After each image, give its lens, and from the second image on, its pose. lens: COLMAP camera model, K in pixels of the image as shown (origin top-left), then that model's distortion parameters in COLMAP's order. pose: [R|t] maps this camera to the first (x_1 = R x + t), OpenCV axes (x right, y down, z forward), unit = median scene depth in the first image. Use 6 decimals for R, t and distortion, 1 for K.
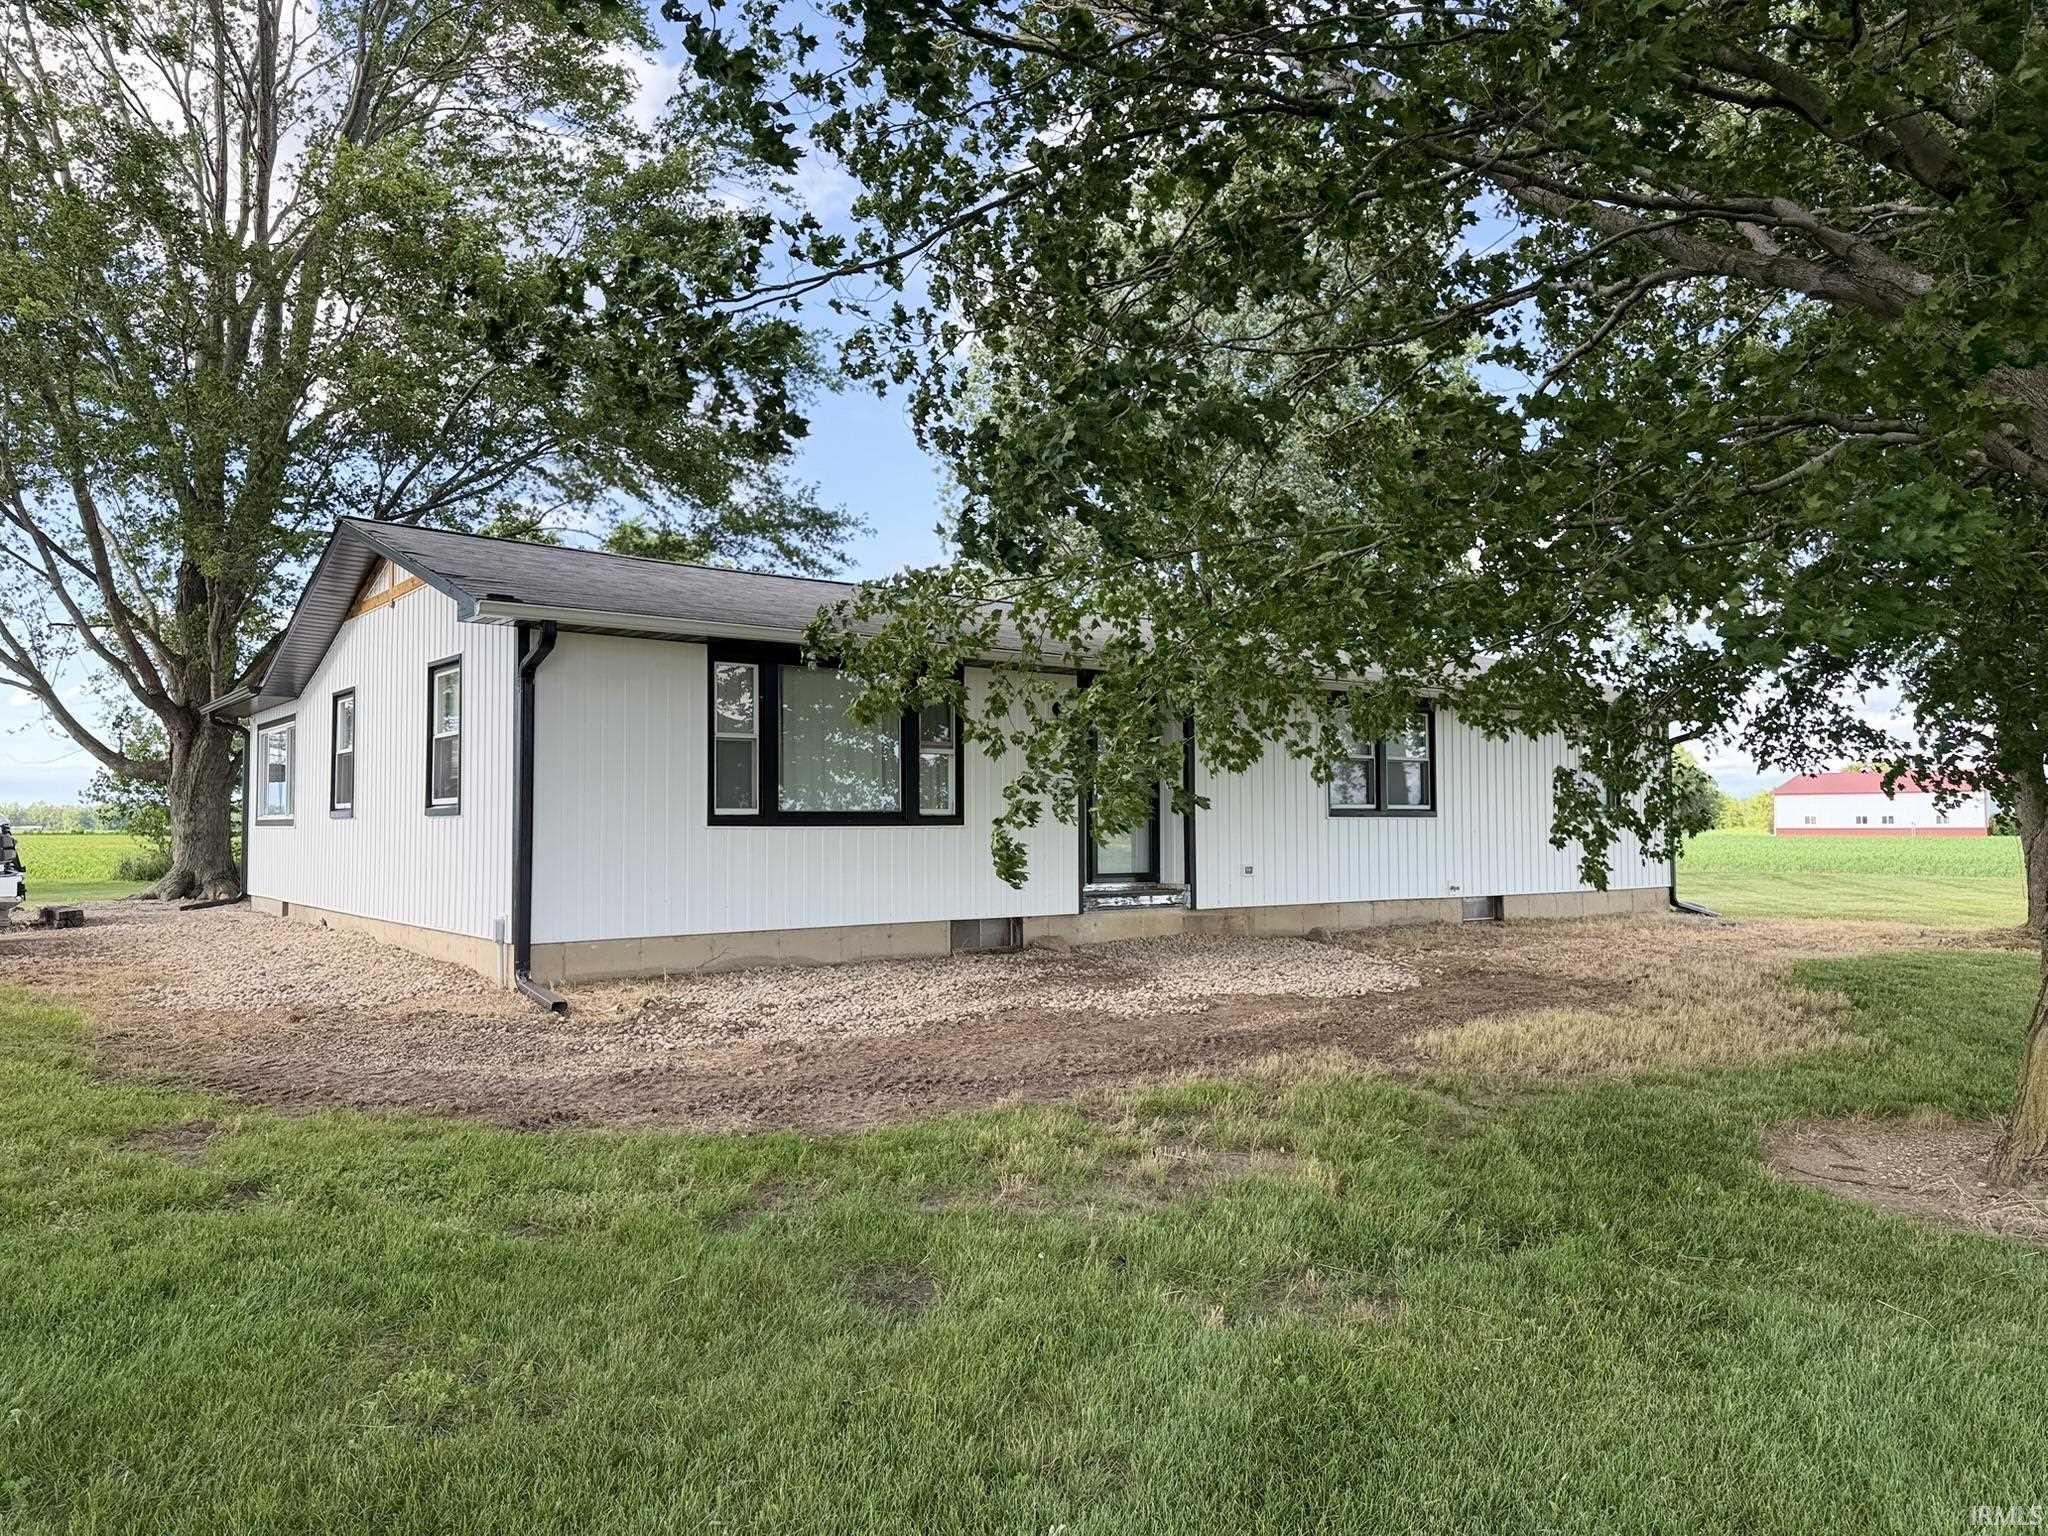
lens RADIAL K [[1453.6, 0, 1012.3], [0, 1453.6, 773.7], [0, 0, 1]] dist [0.061944, -0.059503]
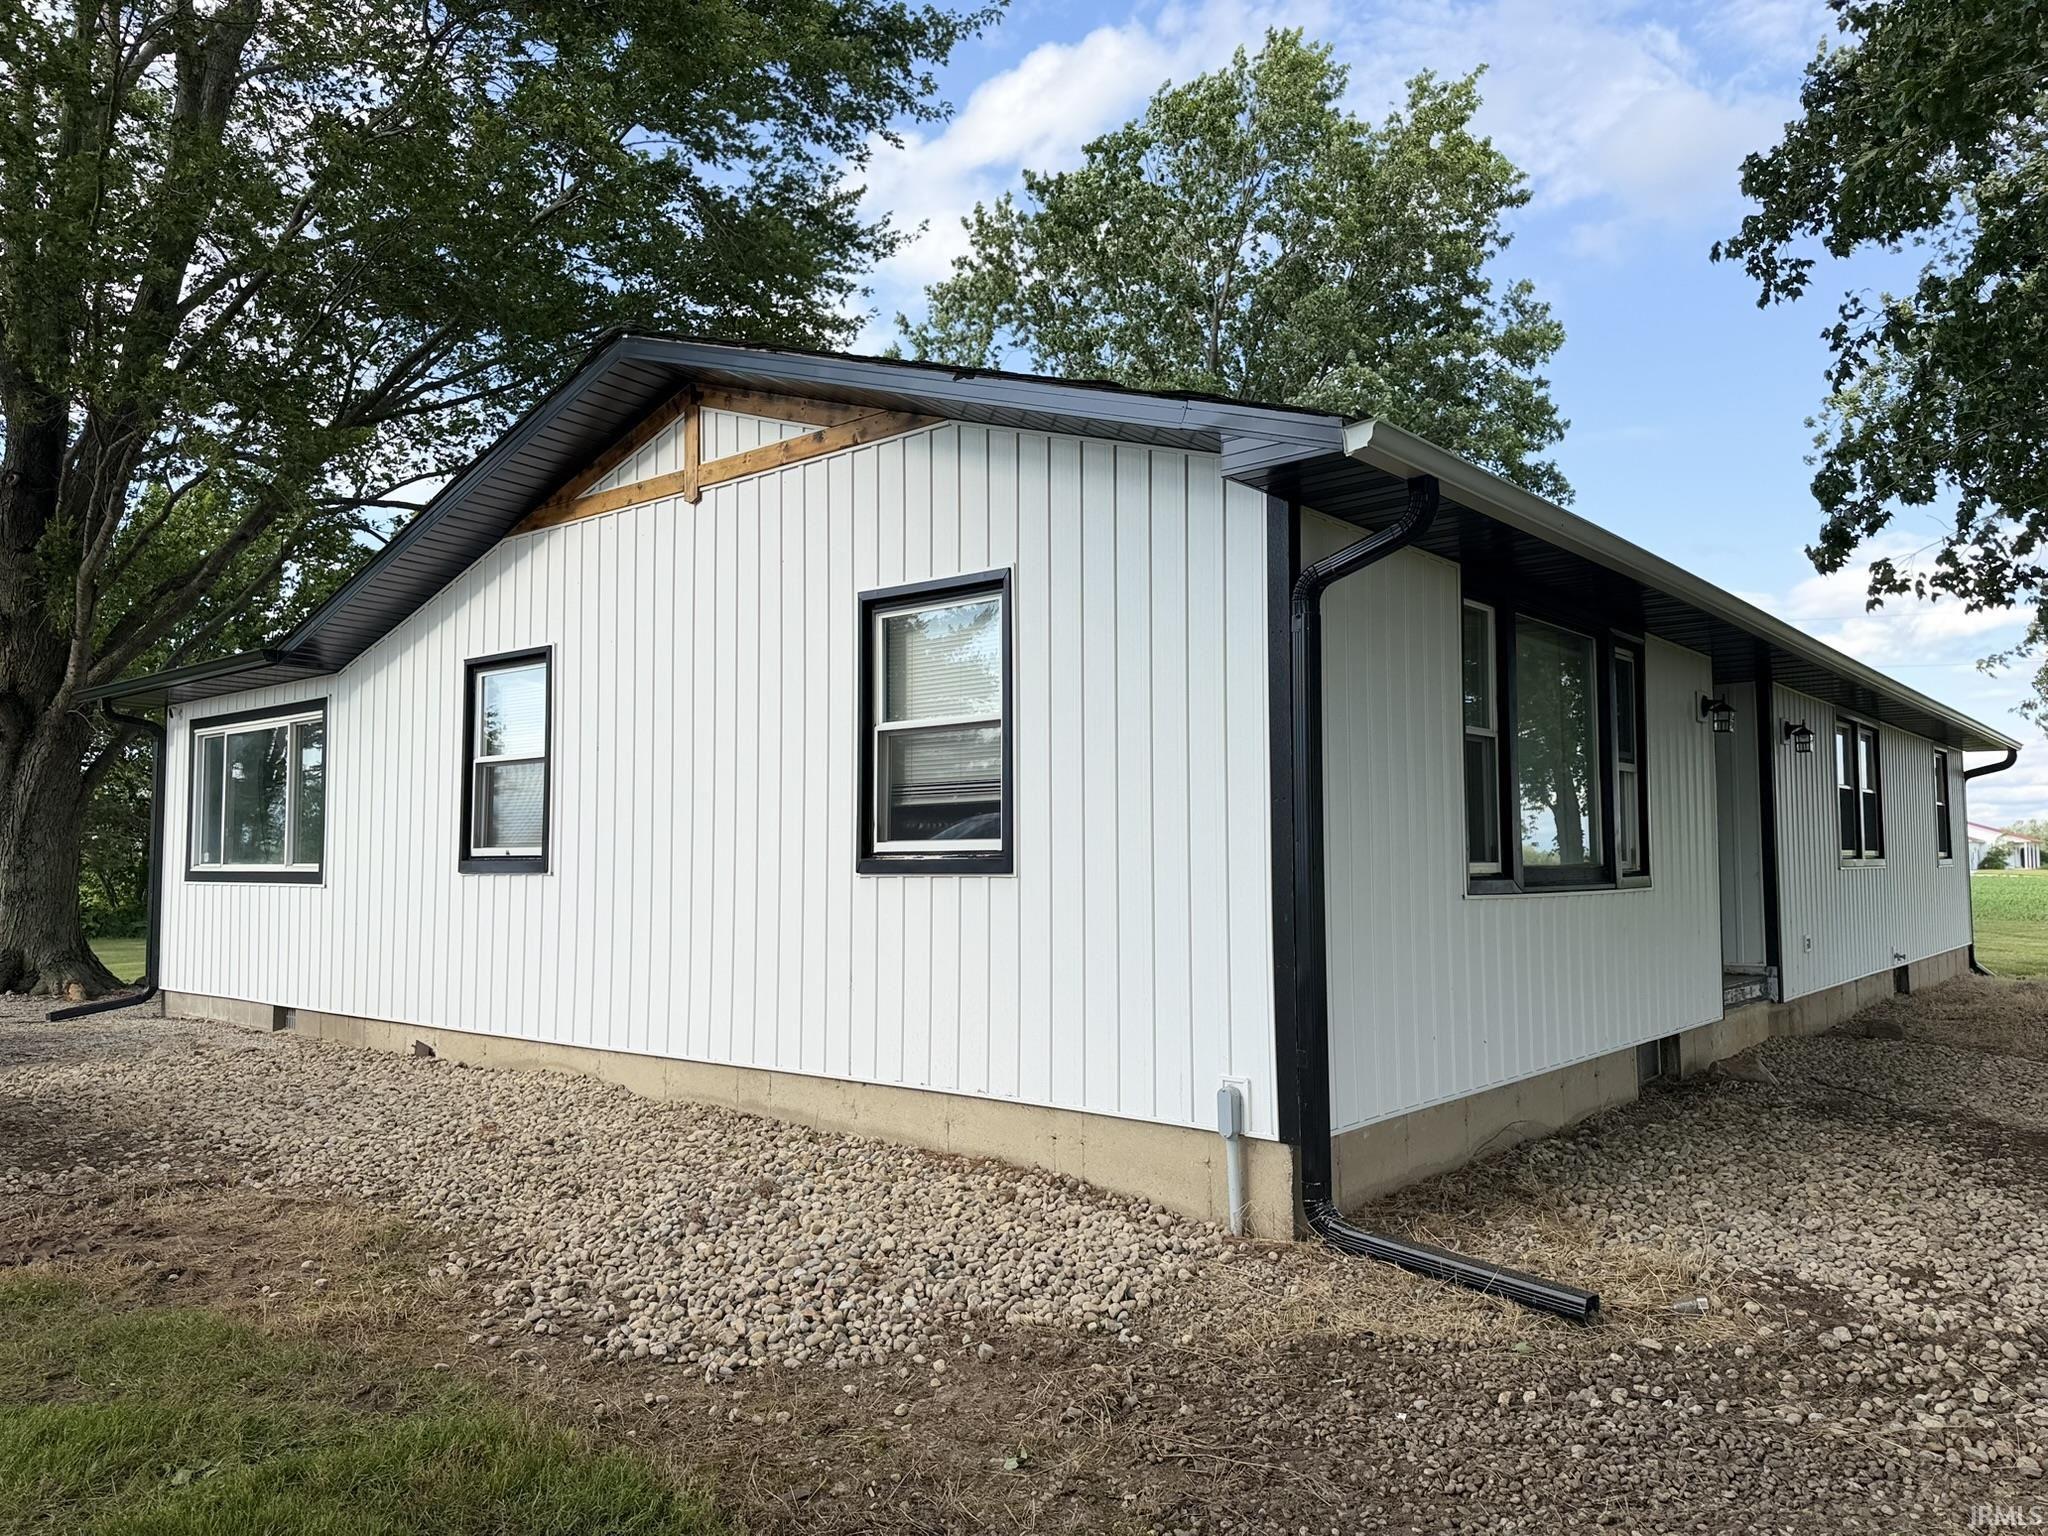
lens RADIAL K [[1453.6, 0, 1026.7], [0, 1453.6, 767.2], [0, 0, 1]] dist [0.061944, -0.059503]
pose [[0.973621, 0.012796, 0.227810, -0.344765], [-0.006509, 0.999578, -0.028324, 0.003171], [-0.228077, 0.026094, 0.973293, 0.342992]]
